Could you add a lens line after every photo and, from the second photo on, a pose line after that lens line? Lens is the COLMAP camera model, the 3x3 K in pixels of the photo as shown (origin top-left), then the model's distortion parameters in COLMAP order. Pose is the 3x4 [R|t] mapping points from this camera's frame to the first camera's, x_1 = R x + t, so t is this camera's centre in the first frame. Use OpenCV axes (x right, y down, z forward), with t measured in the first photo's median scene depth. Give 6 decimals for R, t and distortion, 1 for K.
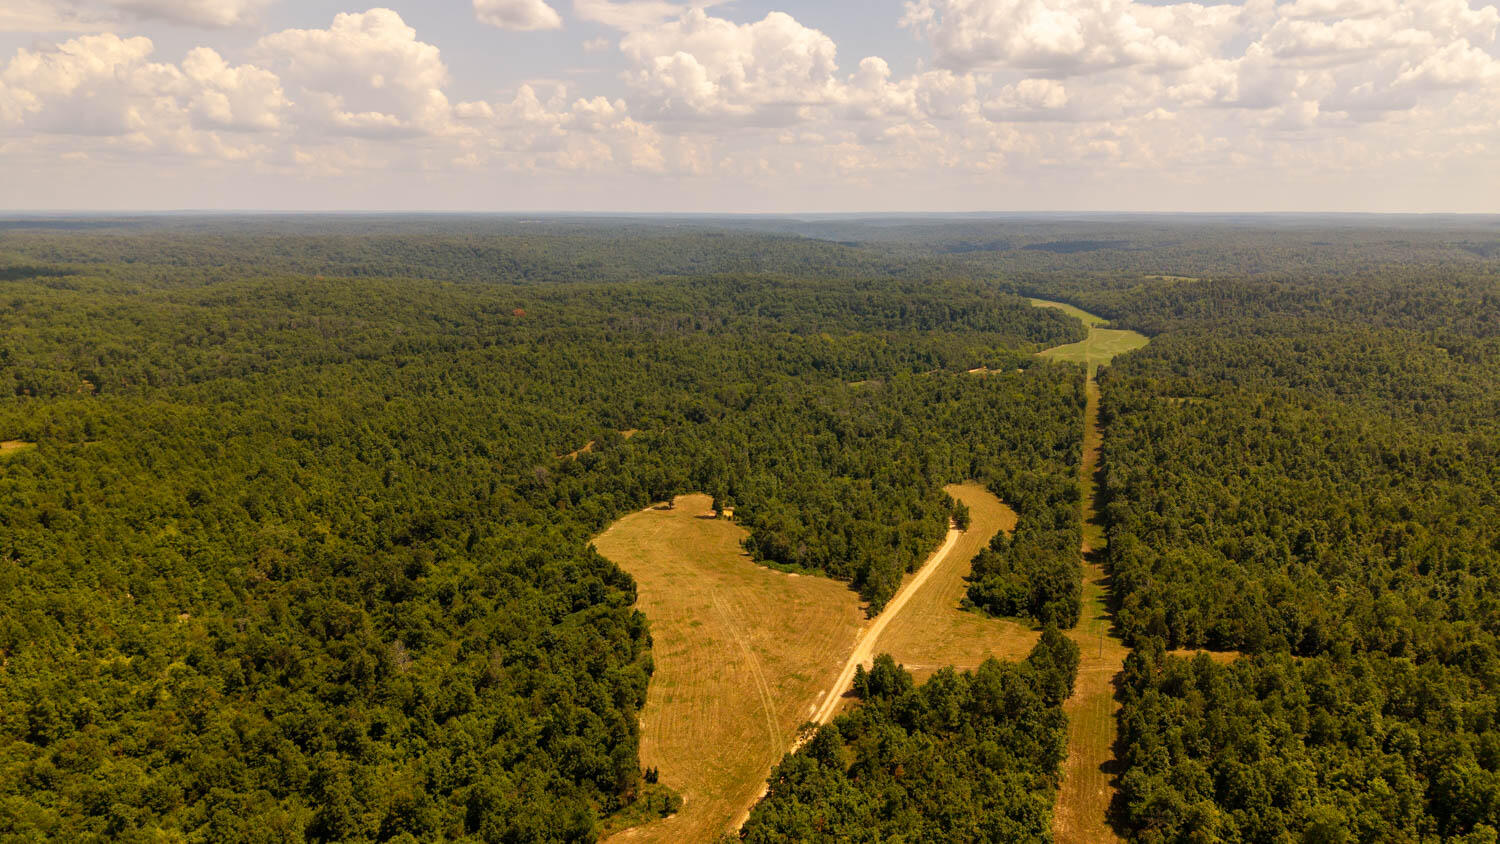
lens RADIAL K [[959.8, 0, 753.5], [0, 959.8, 422.5], [0, 0, 1]] dist [-0.007770, -0.016057]
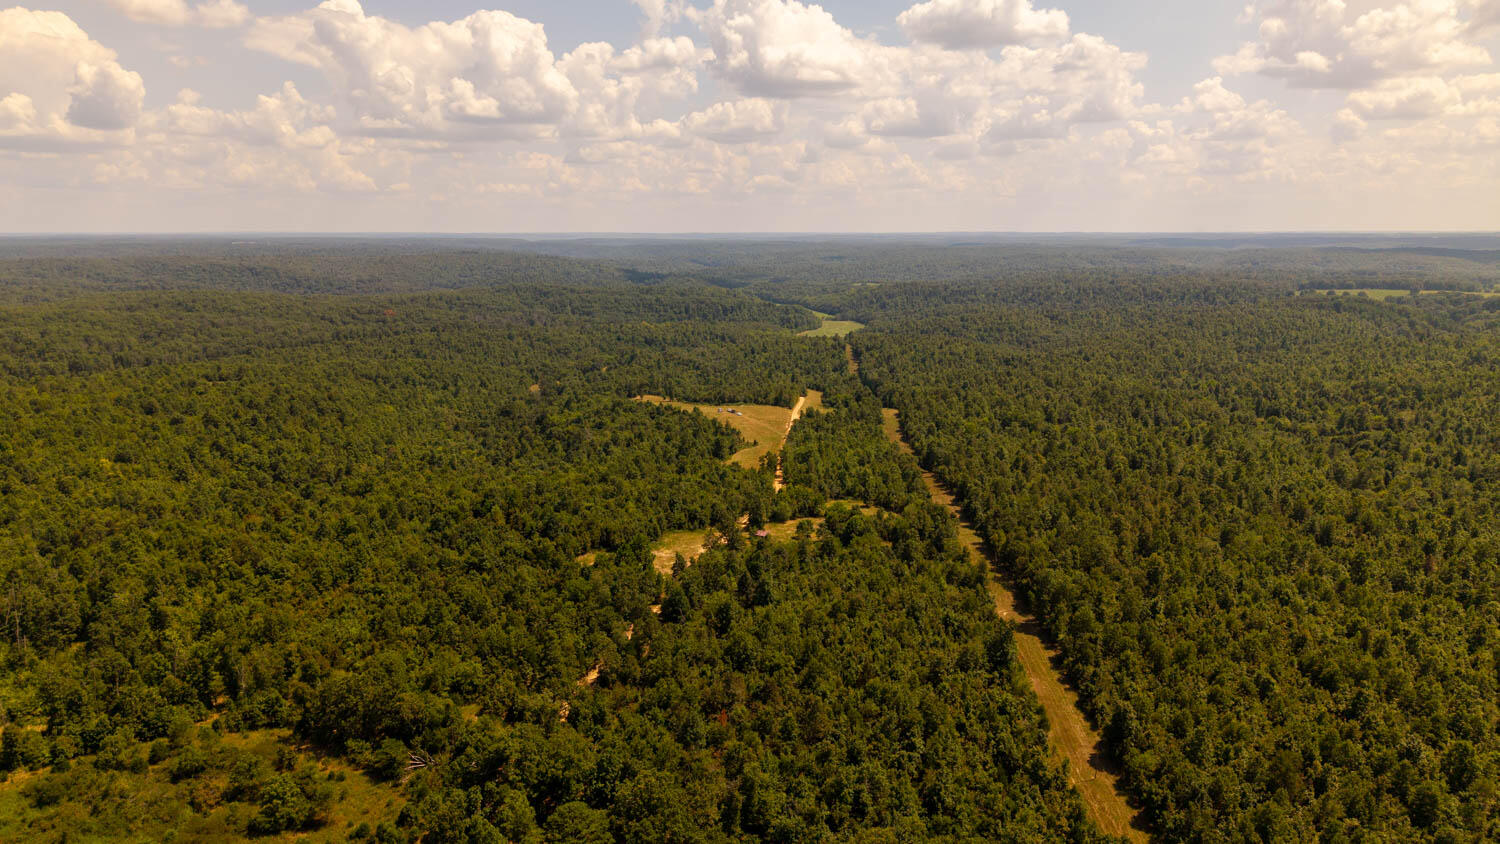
lens RADIAL K [[959.8, 0, 747.4], [0, 959.8, 420.1], [0, 0, 1]] dist [-0.007770, -0.016057]
pose [[0.958124, -0.058644, 0.280283, -0.138268], [0.065546, 0.997732, -0.015307, 0.058251], [-0.278750, 0.033037, 0.959795, -0.257452]]
